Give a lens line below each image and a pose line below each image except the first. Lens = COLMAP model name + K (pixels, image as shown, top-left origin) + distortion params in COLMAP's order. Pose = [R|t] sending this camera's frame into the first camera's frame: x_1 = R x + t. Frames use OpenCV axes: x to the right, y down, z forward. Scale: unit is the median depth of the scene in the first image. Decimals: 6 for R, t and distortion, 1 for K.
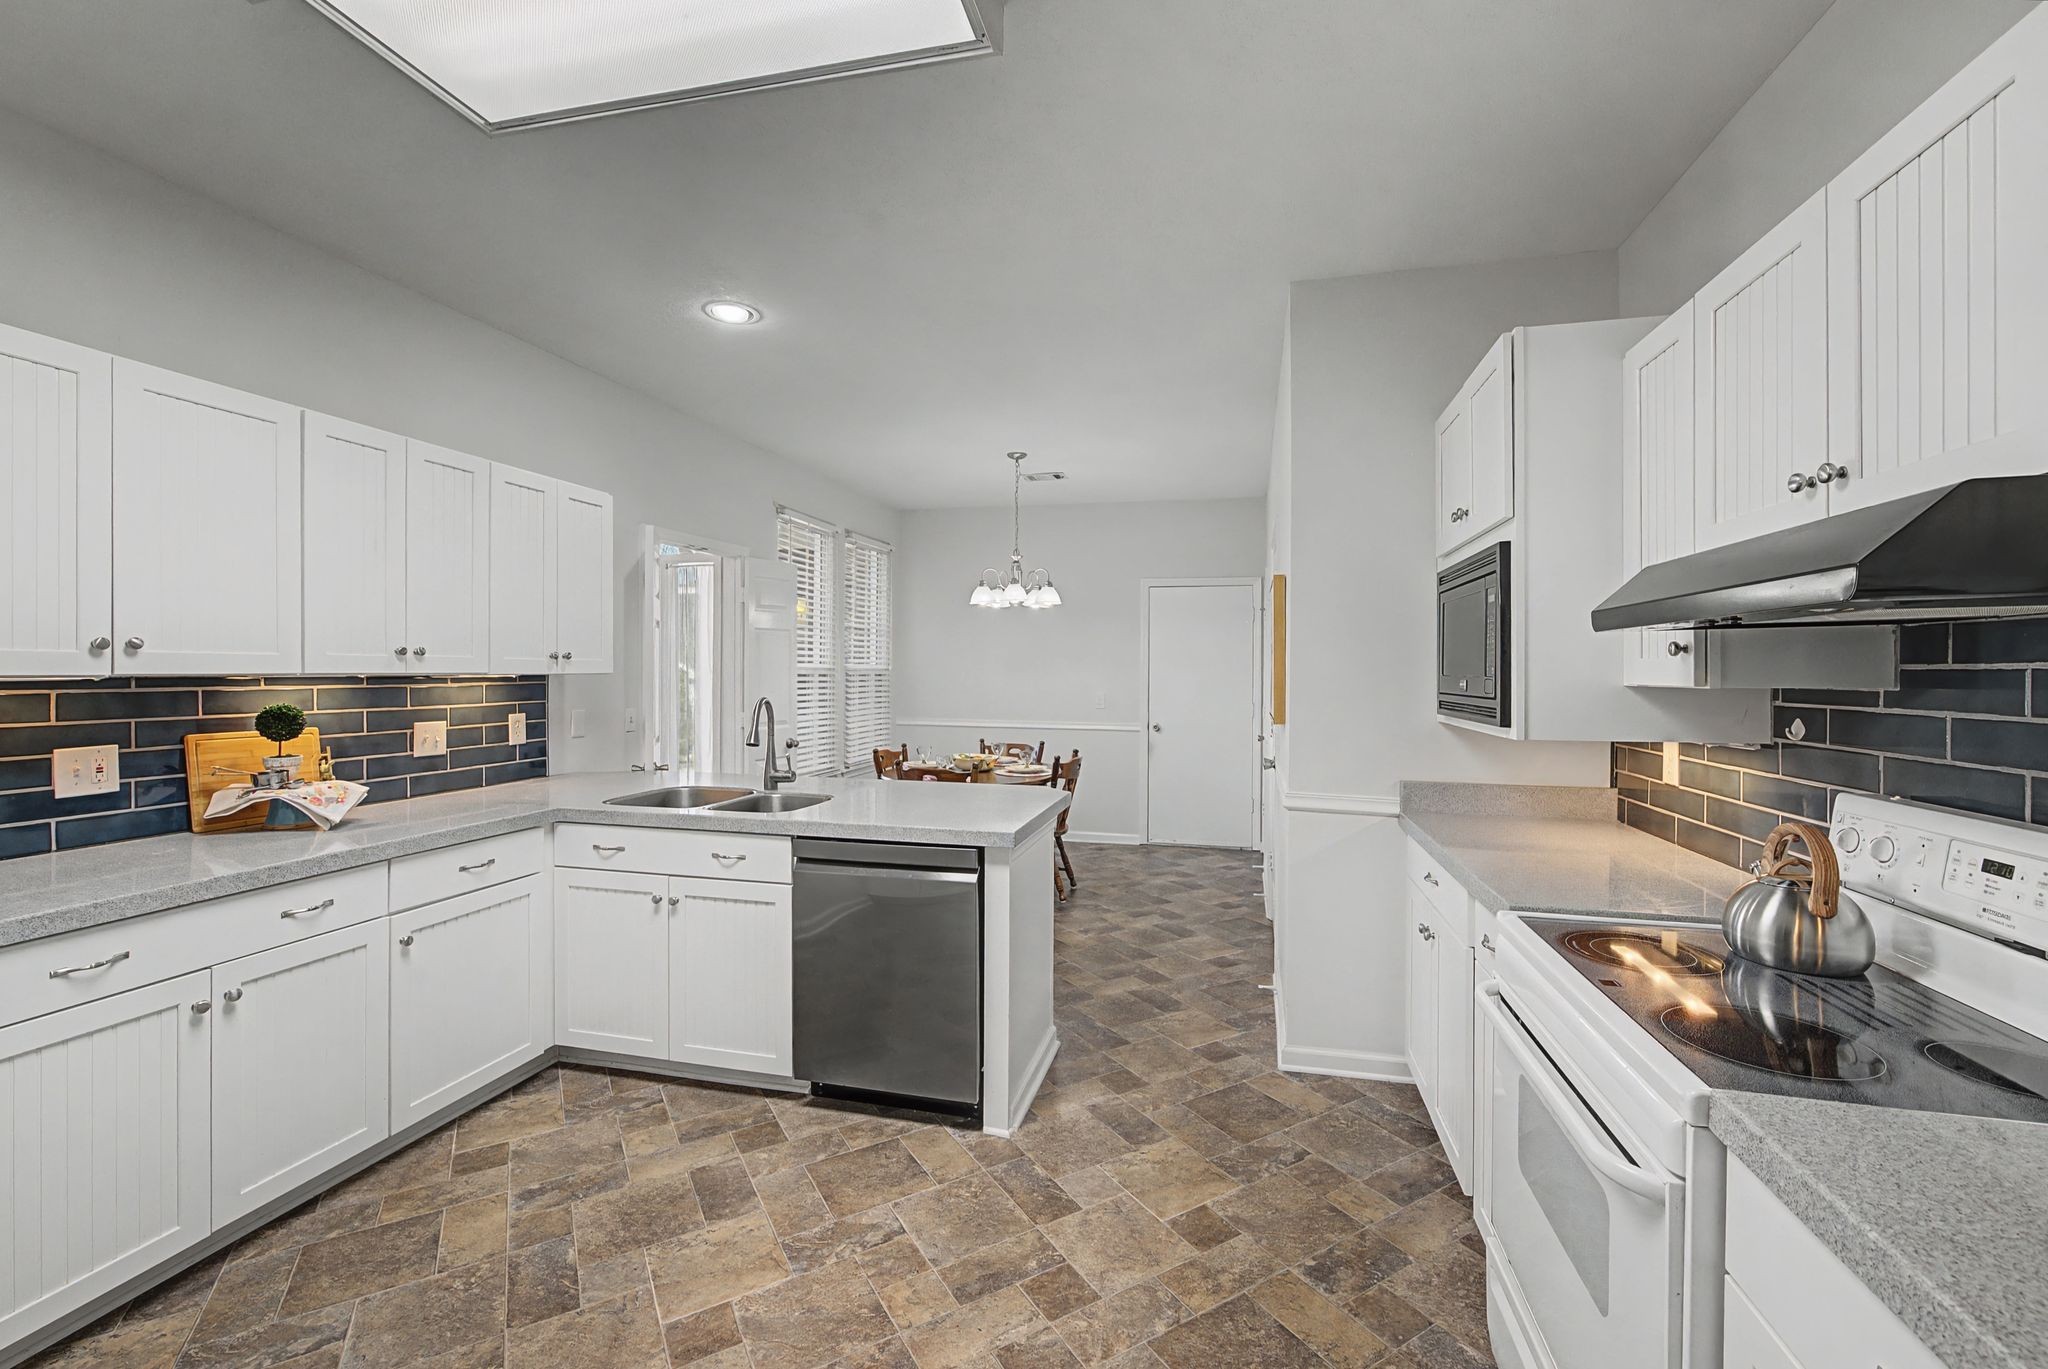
lens RADIAL K [[831.2, 0, 996.6], [0, 831.2, 661.4], [0, 0, 1]] dist [0.001592, -0.000022]
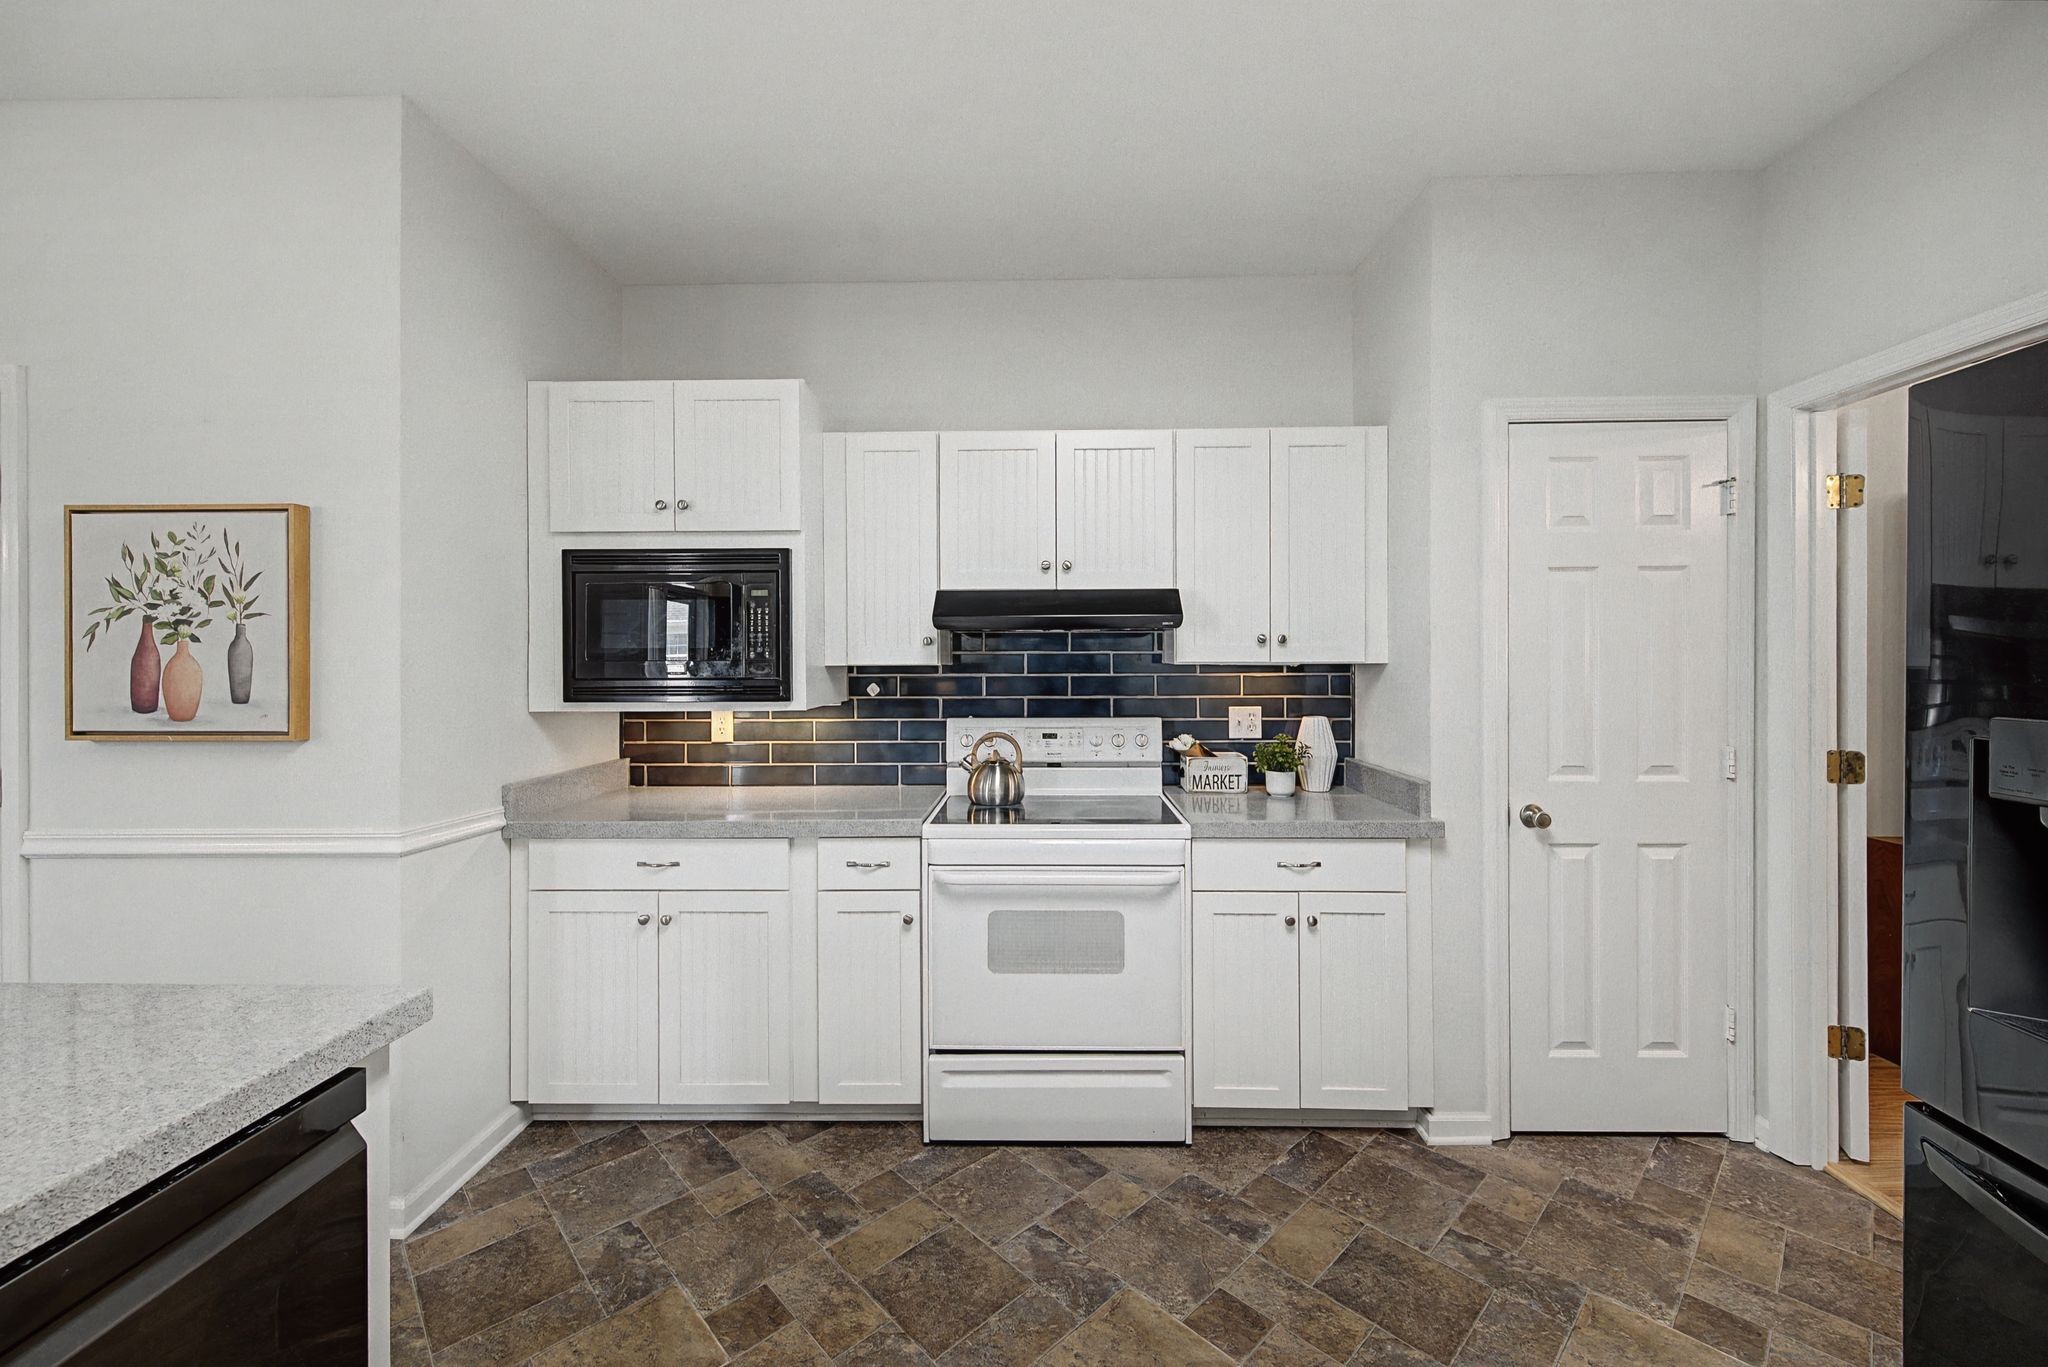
lens RADIAL K [[801.2, 0, 1051.1], [0, 801.2, 672.7], [0, 0, 1]] dist [0.000474, 0.000054]
pose [[-0.266517, -0.006695, 0.963807, -0.463417], [-0.007513, 0.999960, 0.004869, 0.024535], [-0.963801, -0.005944, -0.266556, 0.723946]]
